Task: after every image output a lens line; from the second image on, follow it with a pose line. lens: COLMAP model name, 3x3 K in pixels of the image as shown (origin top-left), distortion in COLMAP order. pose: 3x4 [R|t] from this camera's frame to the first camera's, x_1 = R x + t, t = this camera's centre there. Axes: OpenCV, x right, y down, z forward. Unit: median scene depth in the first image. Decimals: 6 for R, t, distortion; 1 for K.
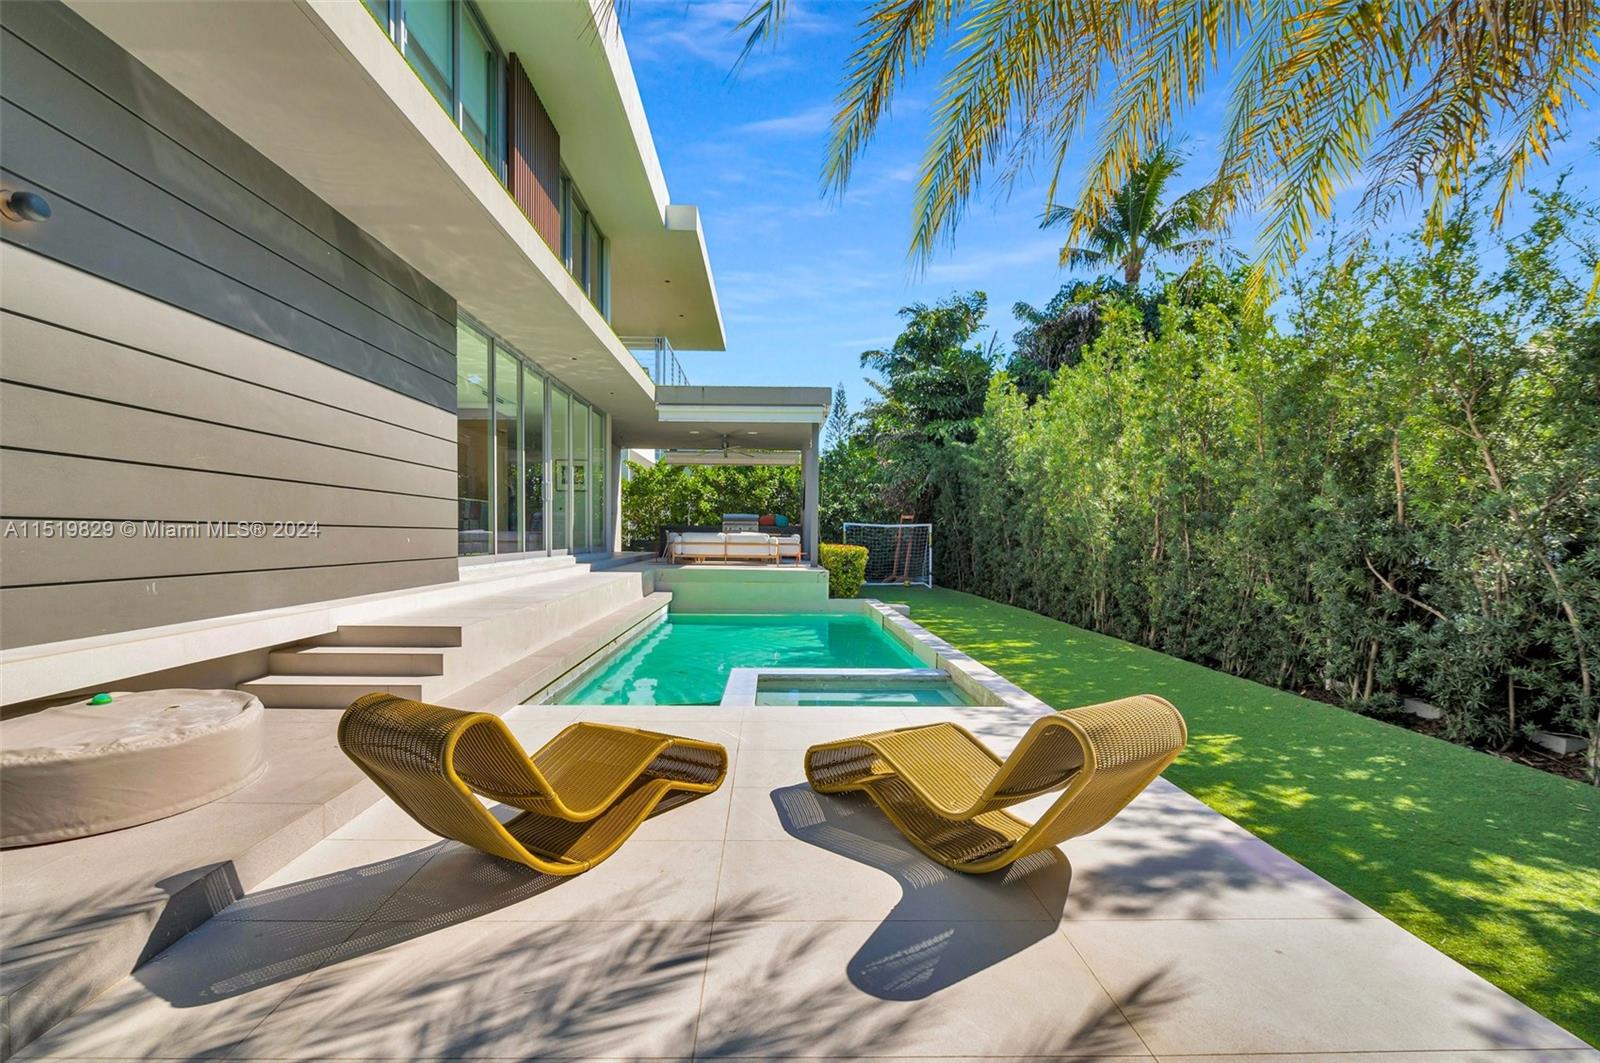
lens RADIAL K [[659.6, 0, 781.1], [0, 659.6, 552.0], [0, 0, 1]] dist [-0.011329, -0.000122]
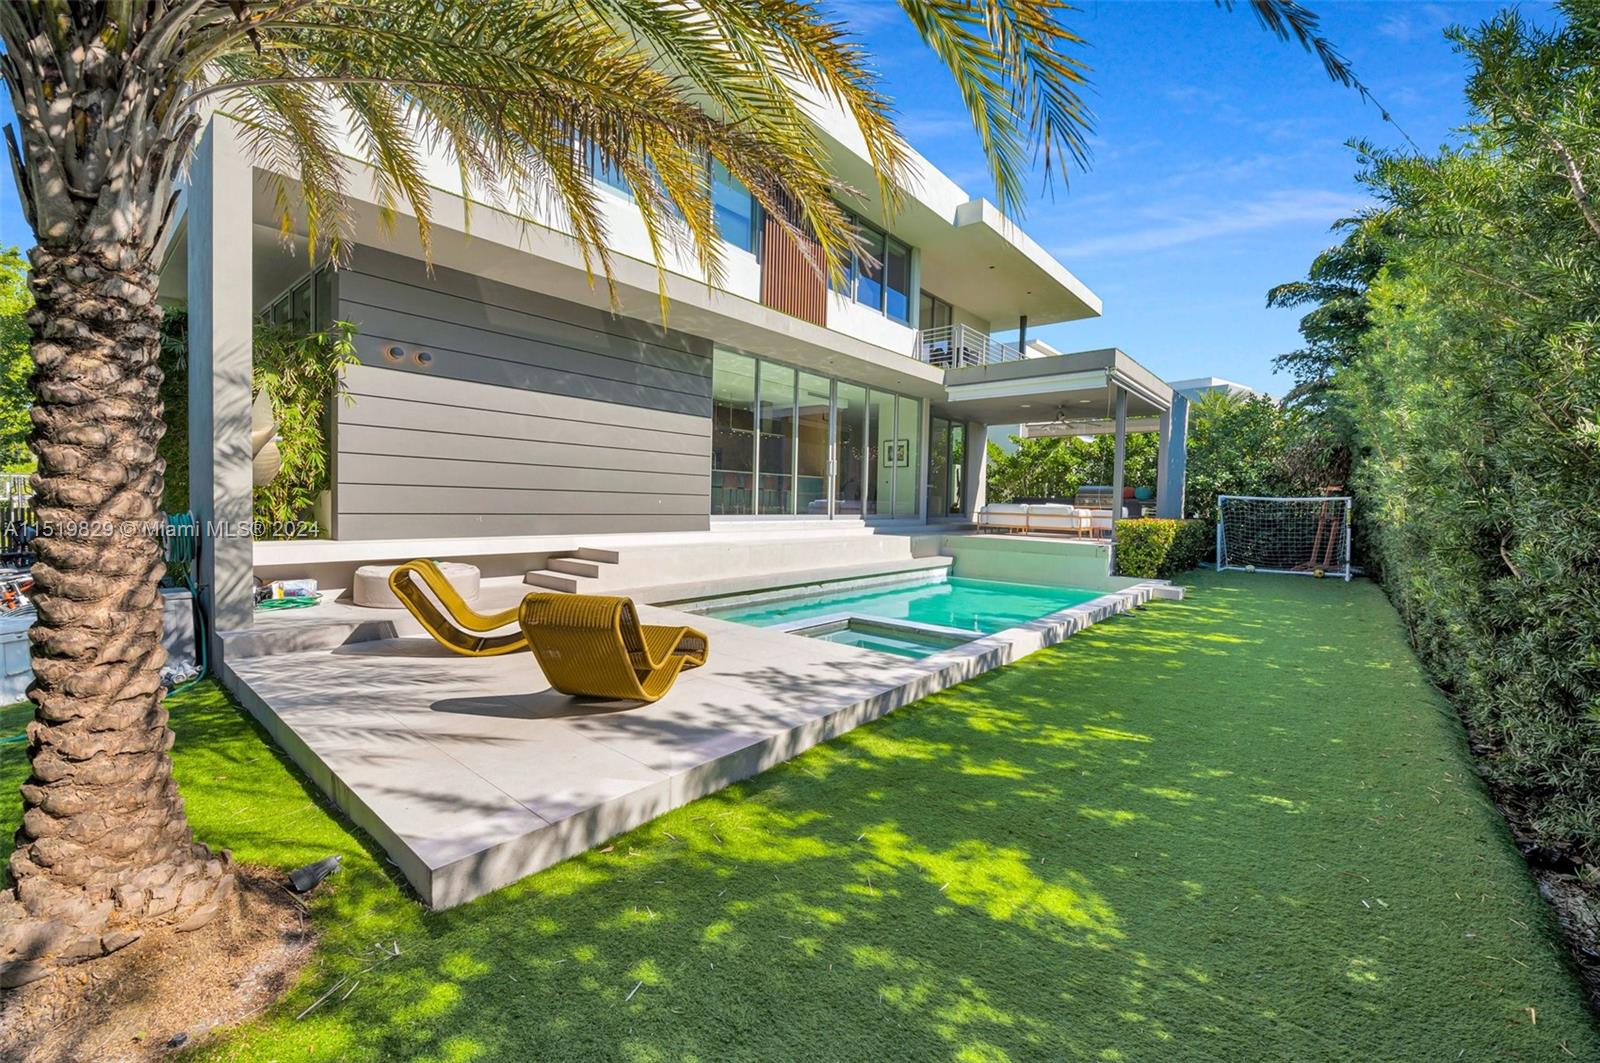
lens RADIAL K [[643.4, 0, 808.1], [0, 643.4, 517.8], [0, 0, 1]] dist [0.000115, -0.000059]
pose [[0.757110, 0.026045, -0.652768, 1.033532], [-0.033983, 0.999422, 0.000461, 0.010391], [0.652403, 0.021834, 0.757557, 0.084649]]
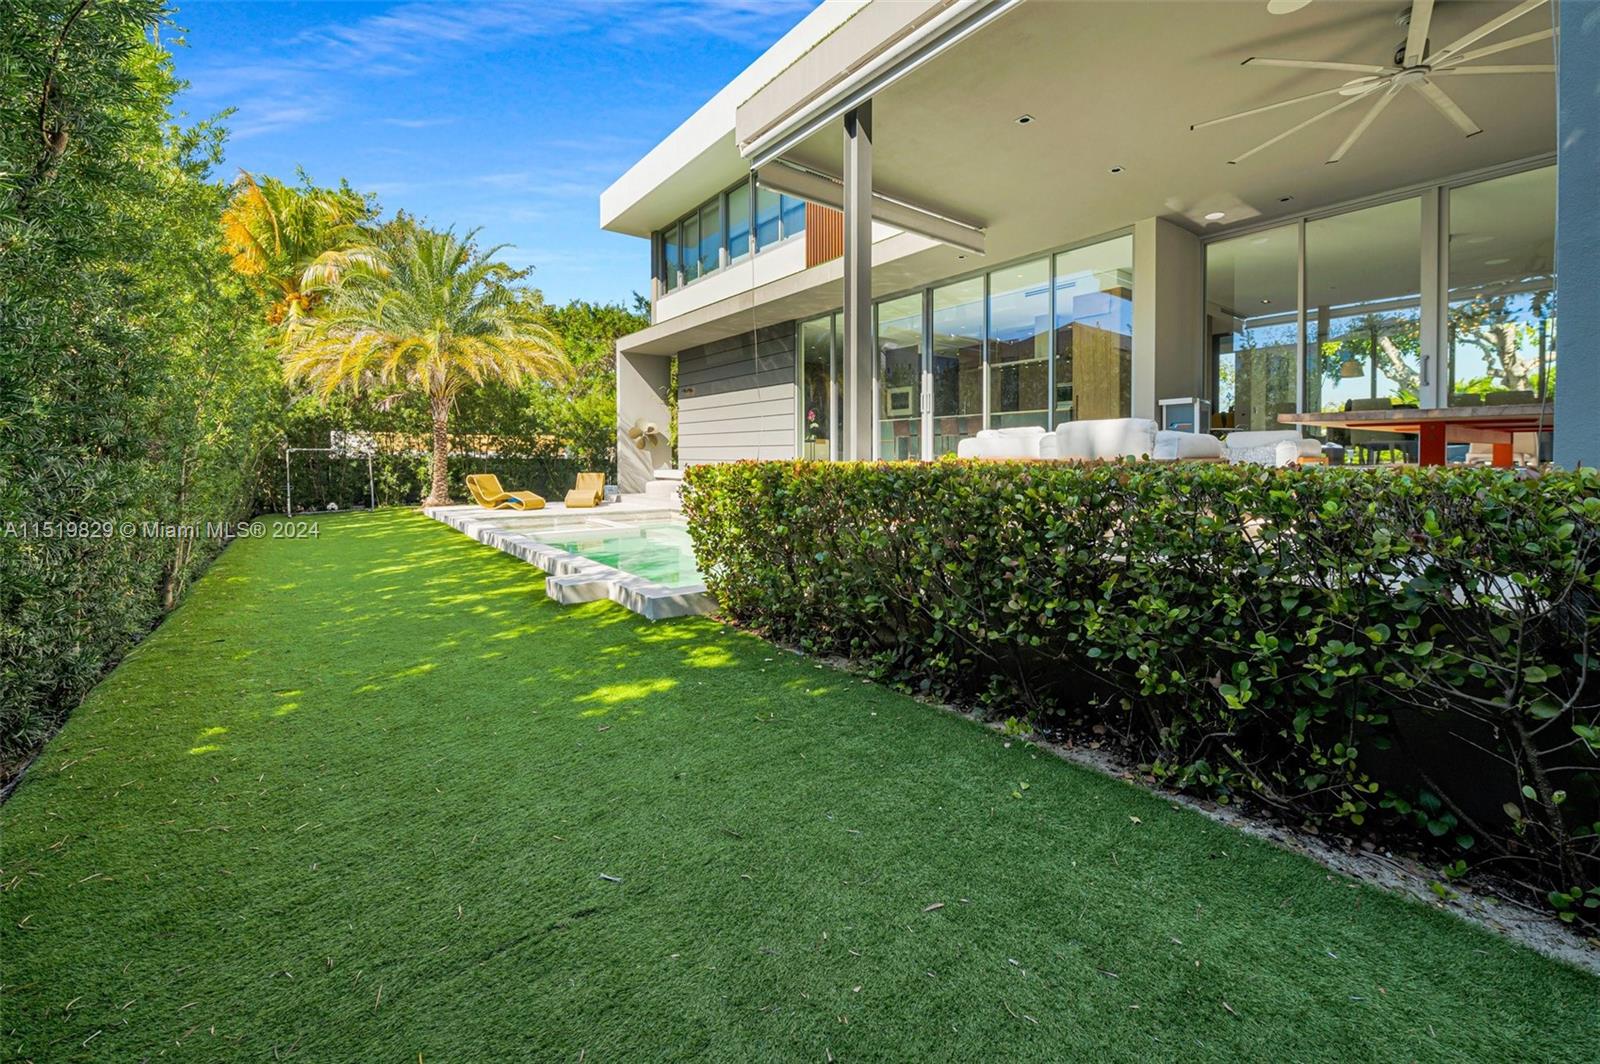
lens RADIAL K [[626.2, 0, 803.4], [0, 626.2, 465.3], [0, 0, 1]] dist [0.002022, 0.000093]
pose [[-0.791224, 0.003341, -0.611518, 0.901379], [-0.019097, 0.999362, 0.030168, -0.052828], [0.611229, 0.035548, -0.790655, 3.983390]]
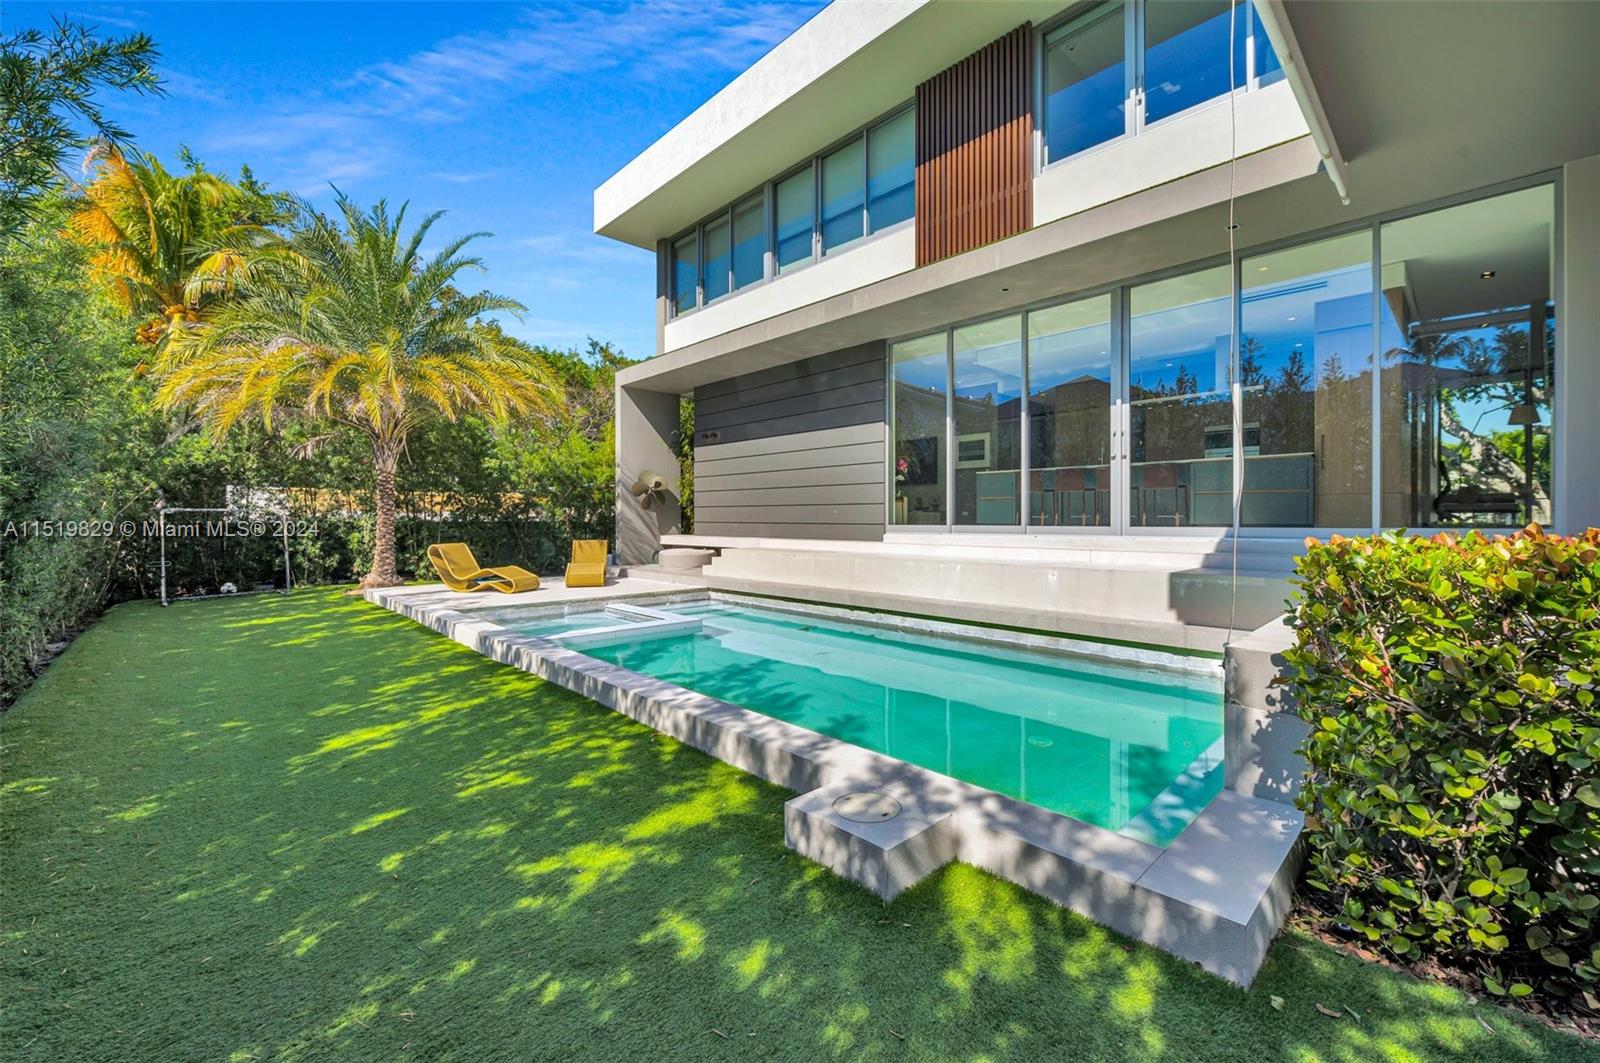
lens RADIAL K [[643.4, 0, 808.1], [0, 643.4, 517.8], [0, 0, 1]] dist [0.000115, -0.000059]
pose [[-0.731001, -0.004191, -0.682363, 0.906670], [-0.019147, 0.999713, 0.014371, -0.035819], [0.682107, 0.023571, -0.730872, 3.137248]]
